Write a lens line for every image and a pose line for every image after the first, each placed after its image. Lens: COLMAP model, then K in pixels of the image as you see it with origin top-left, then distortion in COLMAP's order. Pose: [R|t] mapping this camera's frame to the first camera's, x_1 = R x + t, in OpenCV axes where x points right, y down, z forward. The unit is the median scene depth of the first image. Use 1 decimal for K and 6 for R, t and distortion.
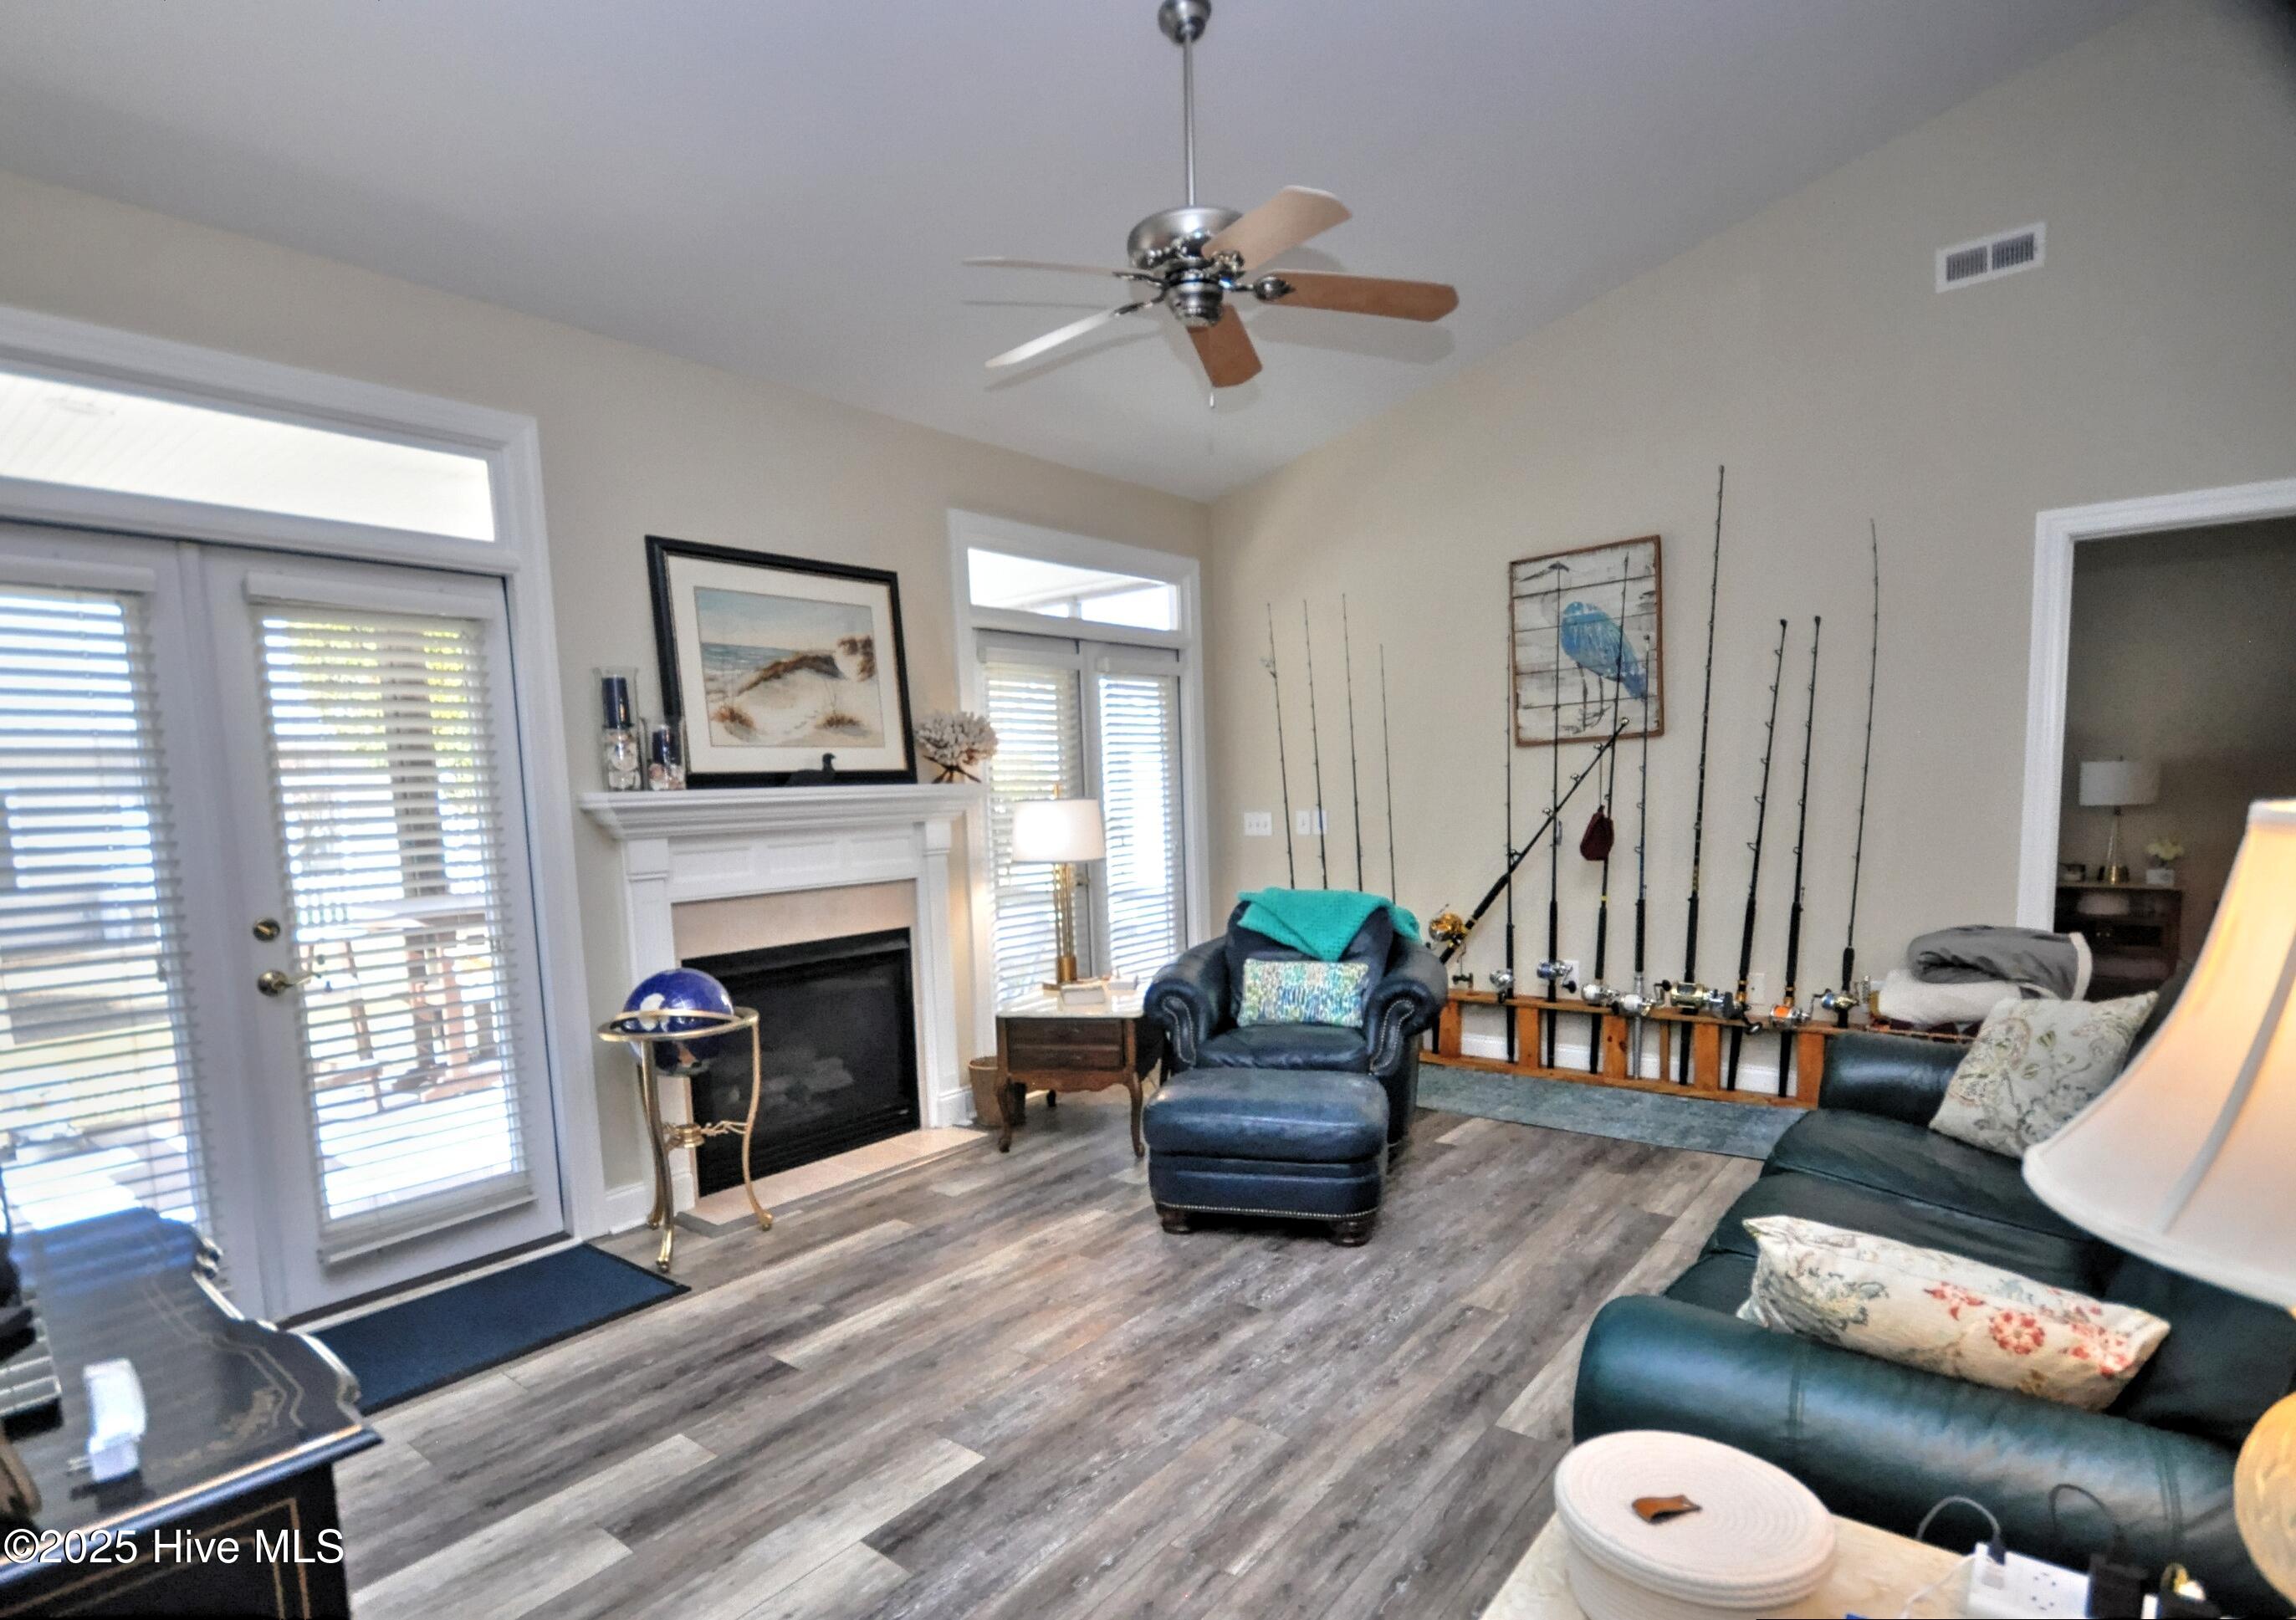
lens RADIAL K [[1168.0, 0, 1085.6], [0, 1168.0, 918.3], [0, 0, 1]] dist [0.006612, 0.002022]
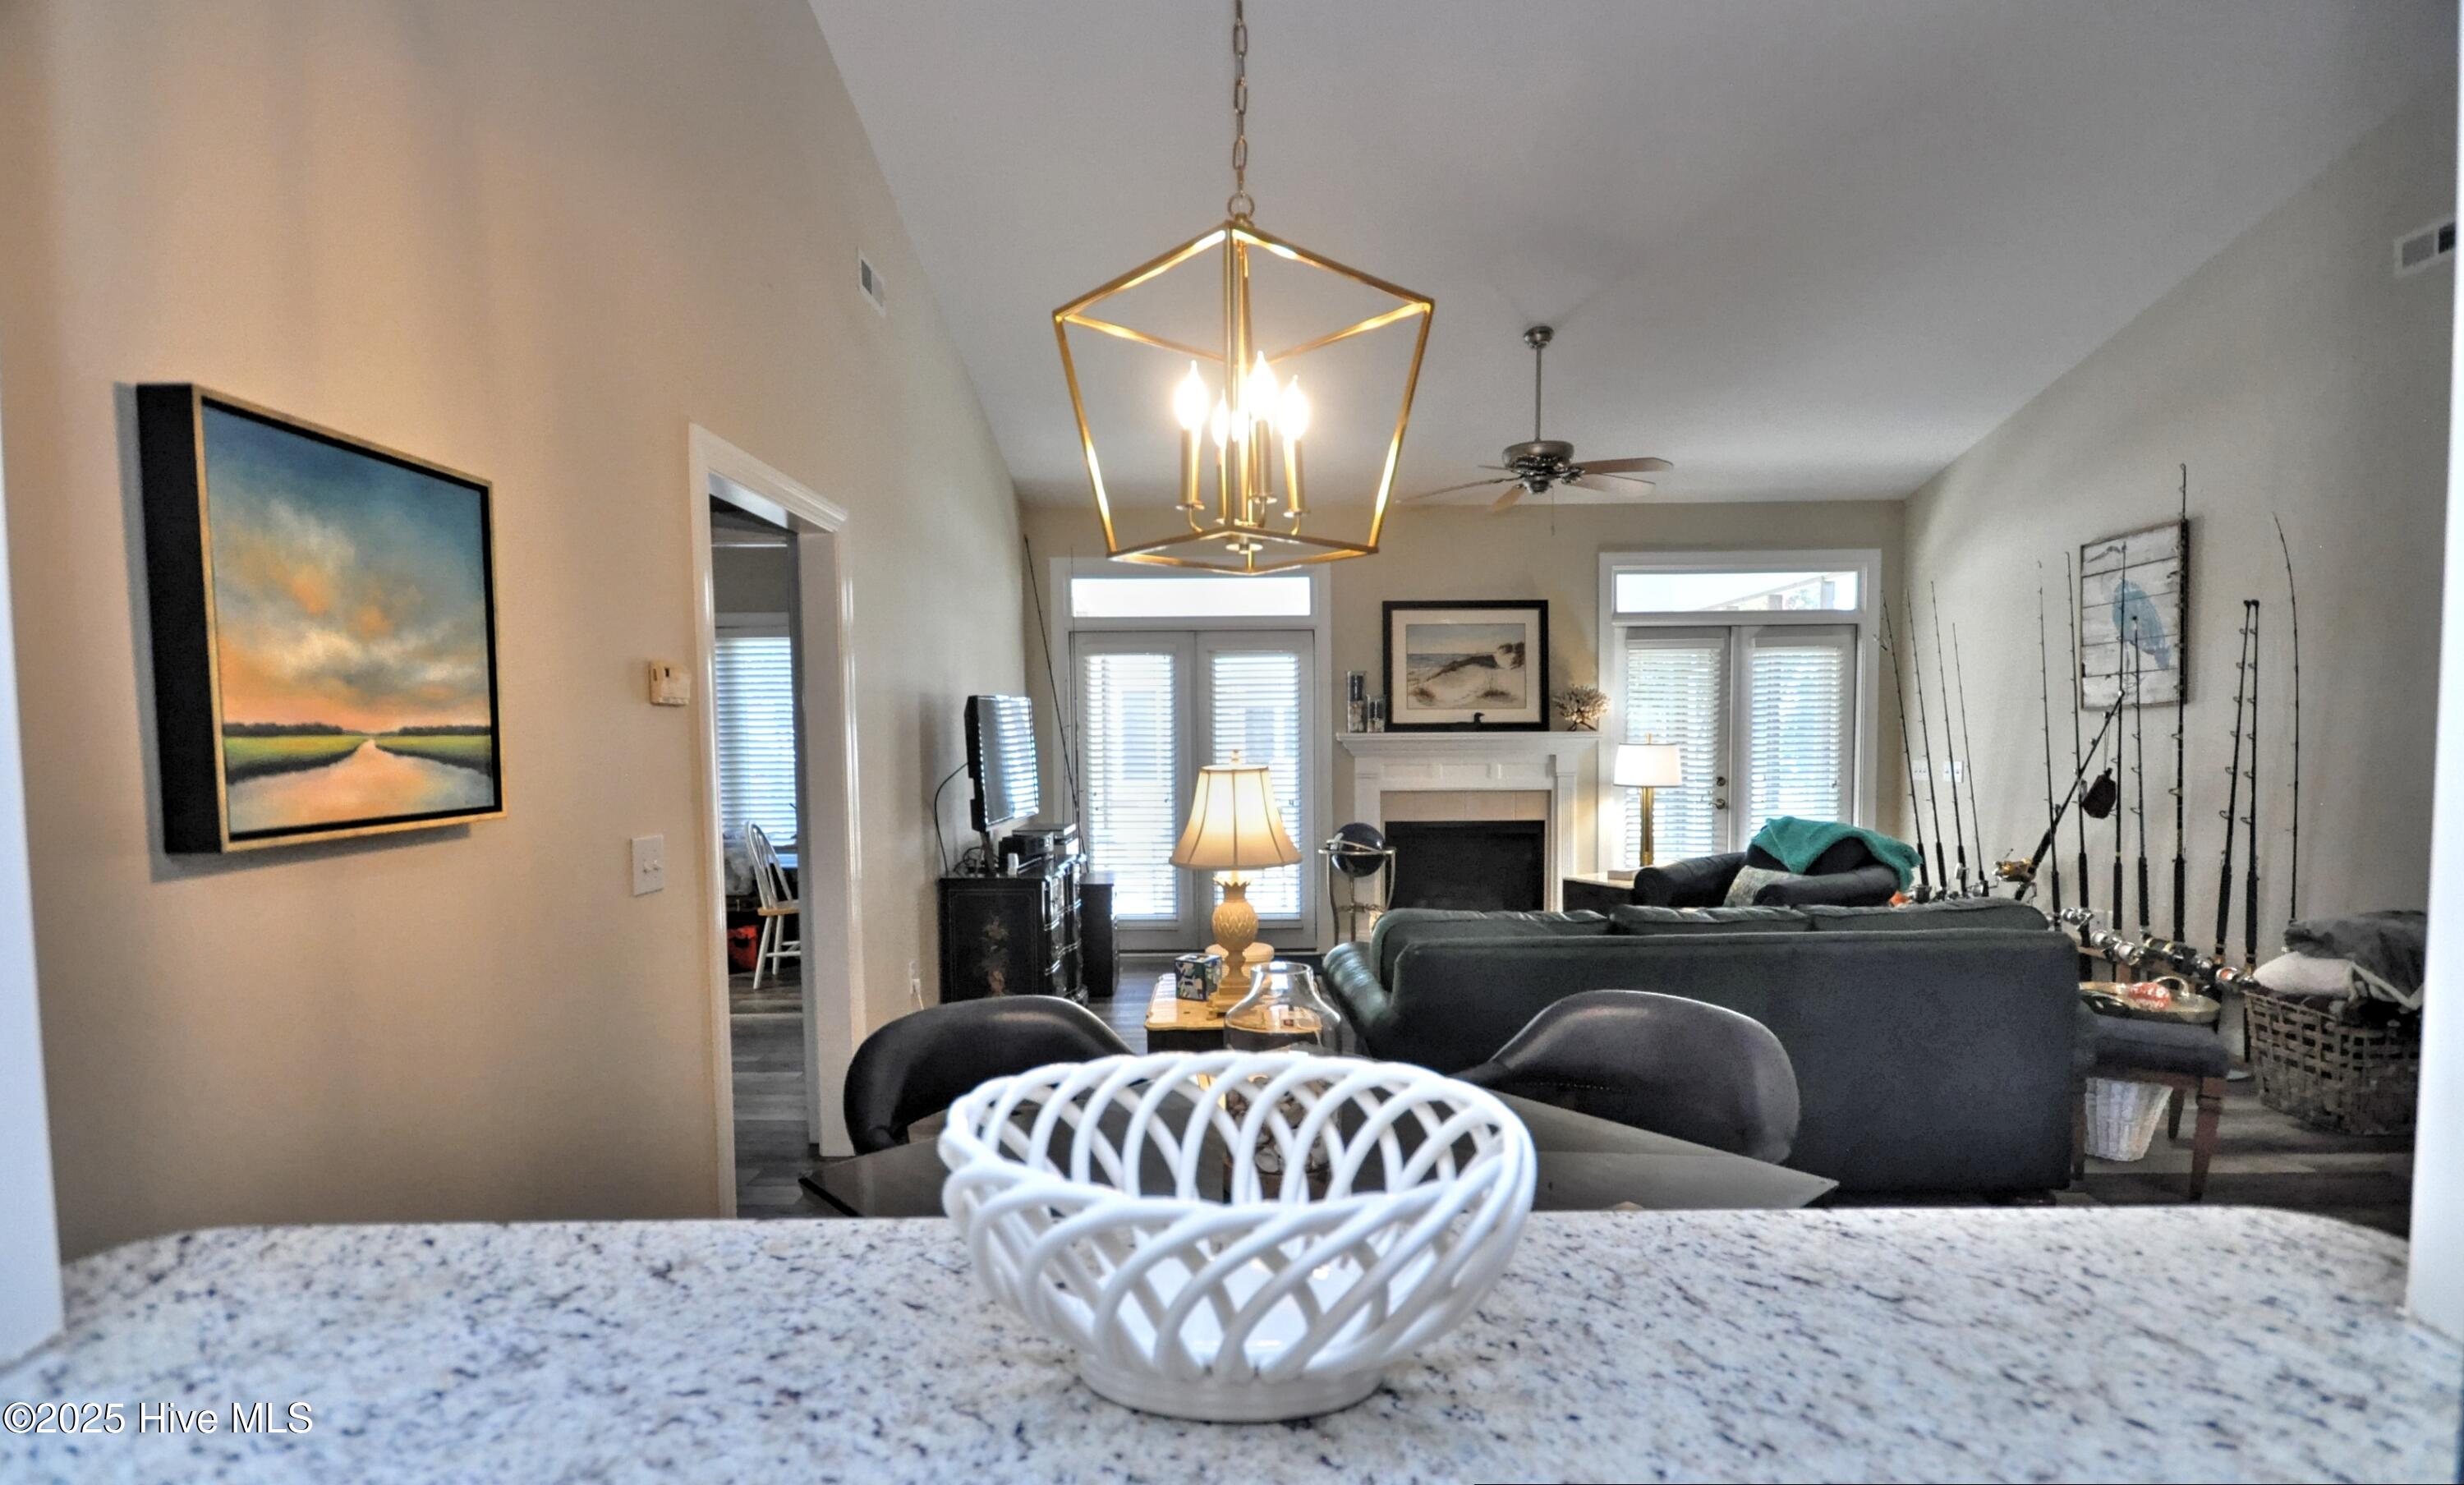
lens RADIAL K [[1154.6, 0, 1251.7], [0, 1154.6, 796.8], [0, 0, 1]] dist [0.022114, 0.000670]
pose [[0.652453, 0.073281, -0.754278, 0.820827], [-0.100251, 0.994912, 0.009942, -0.000673], [0.751169, 0.069131, 0.656480, -0.348336]]
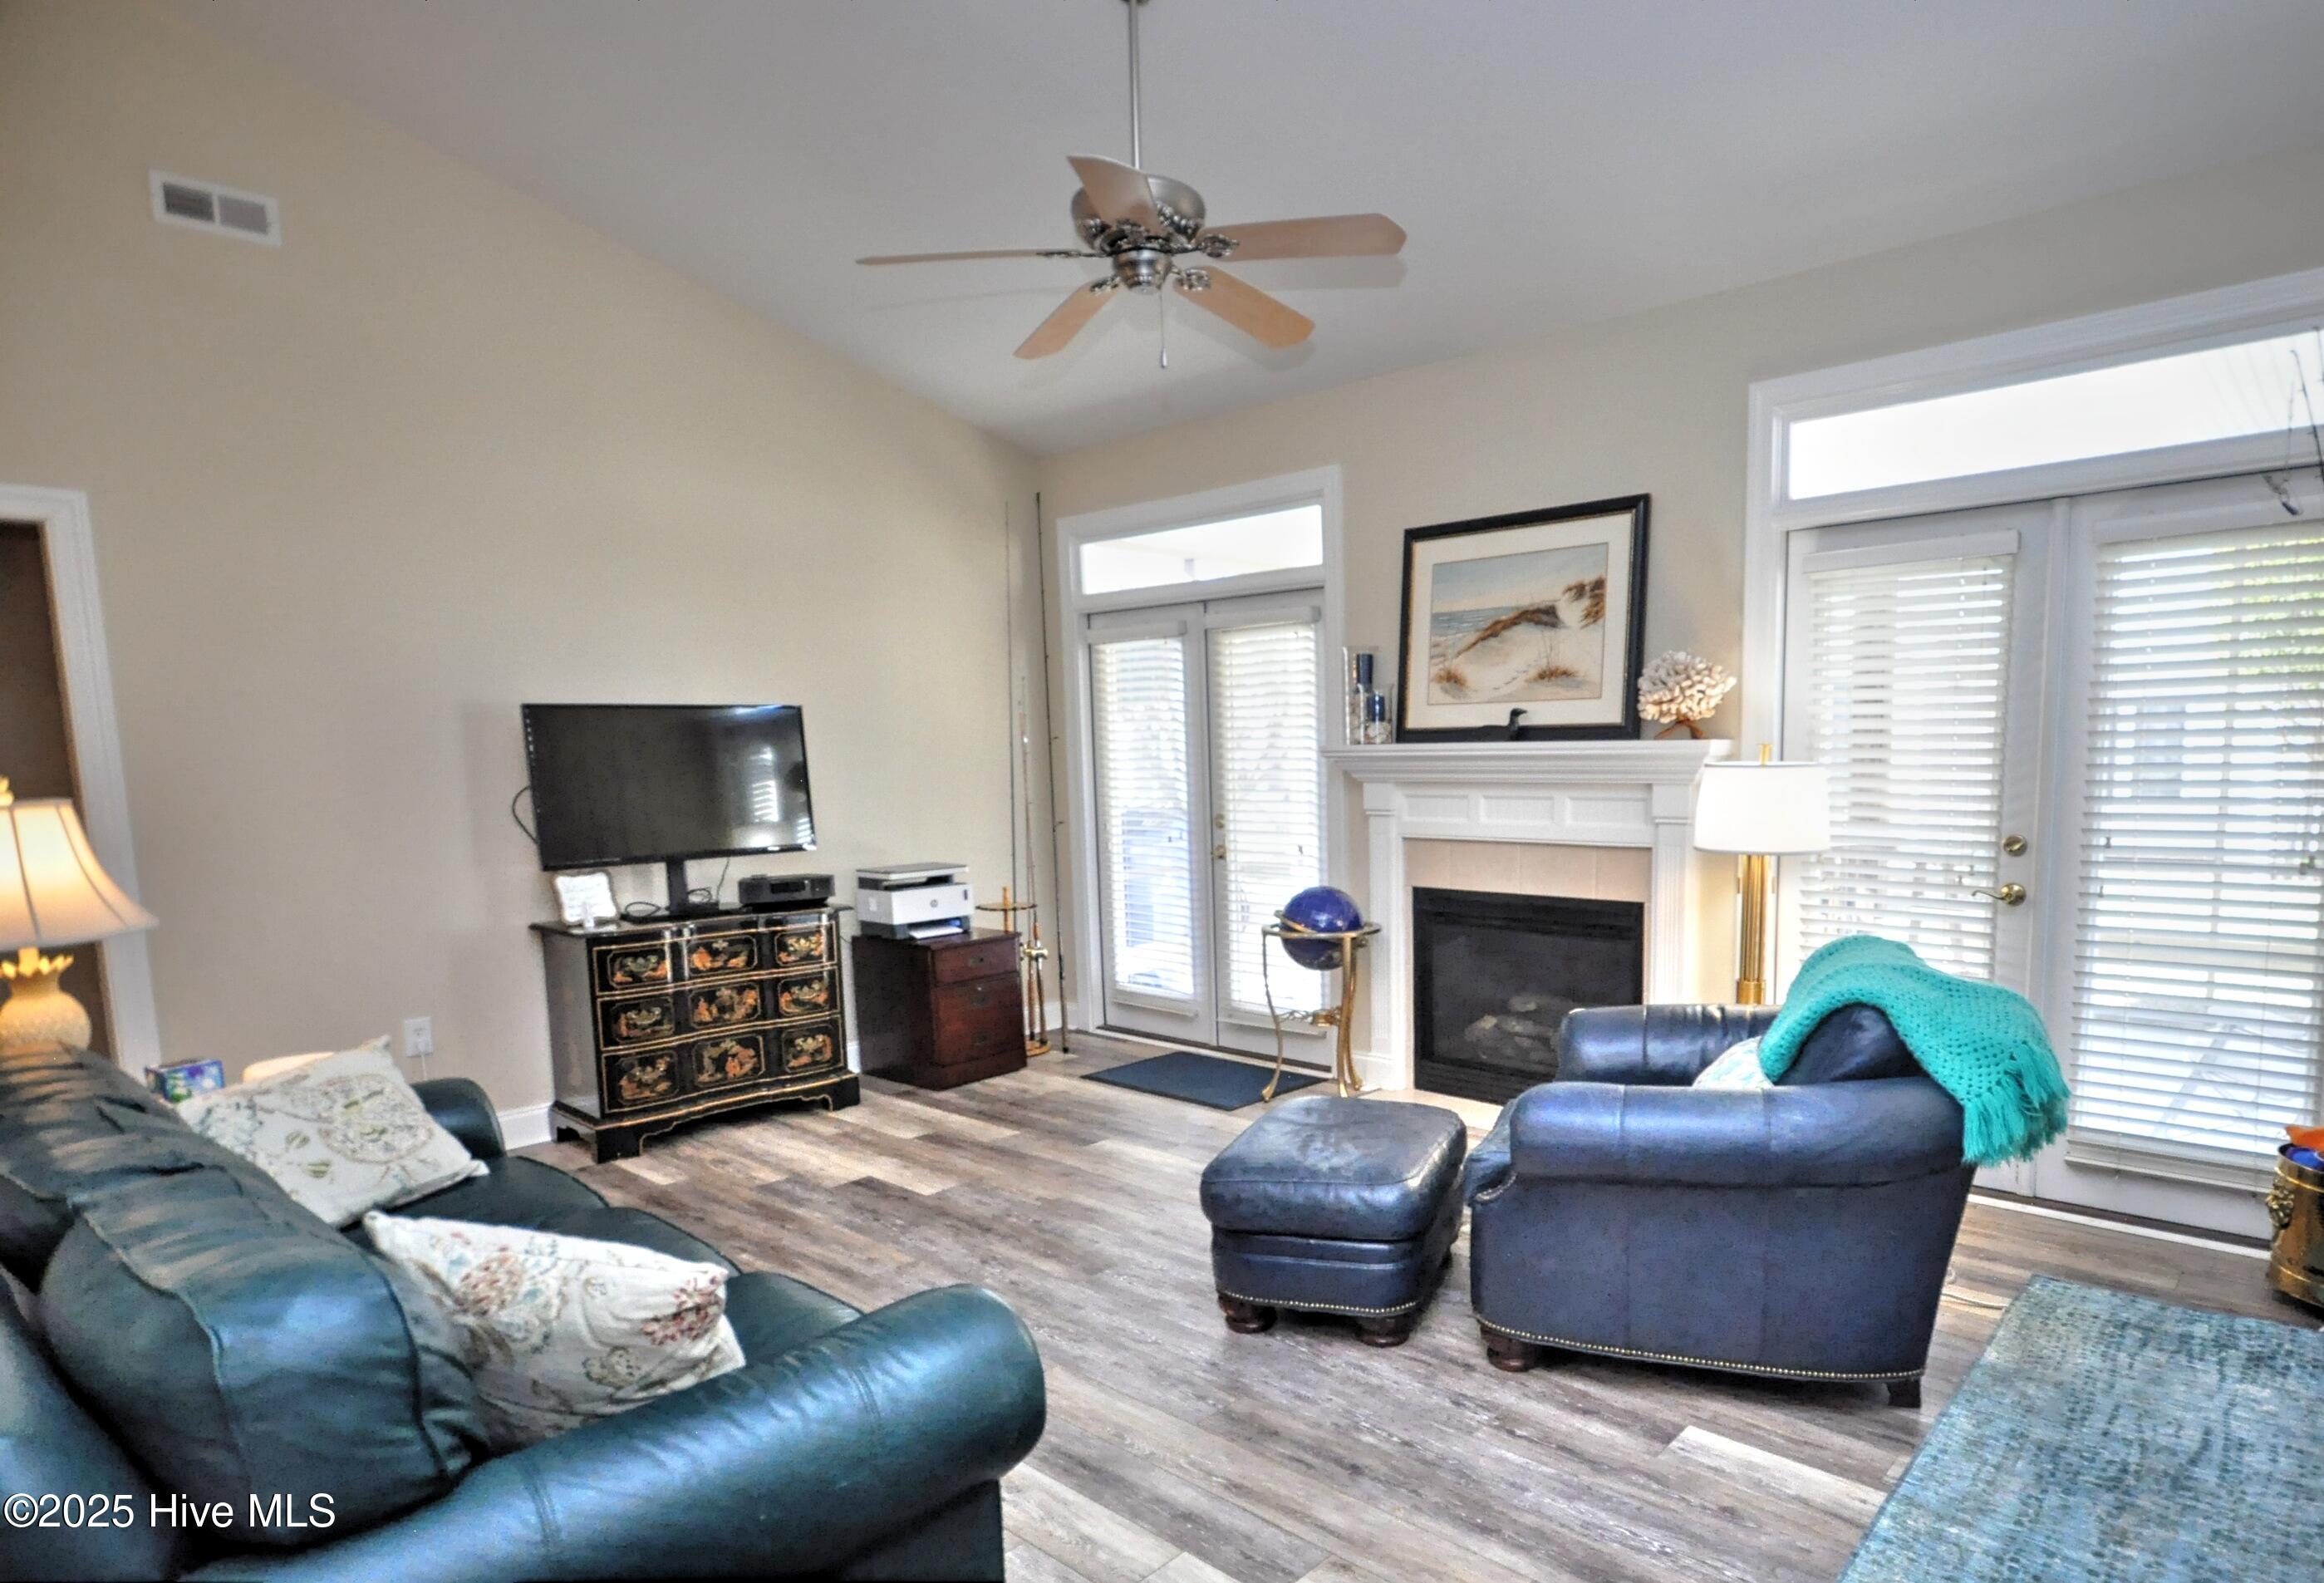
lens RADIAL K [[1284.1, 0, 1333.8], [0, 1284.1, 901.9], [0, 0, 1]] dist [0.014696, 0.001195]
pose [[0.023842, 0.153359, -0.987883, 0.841811], [-0.097969, 0.983766, 0.150356, -0.122838], [0.994904, 0.093197, 0.038479, 0.782667]]
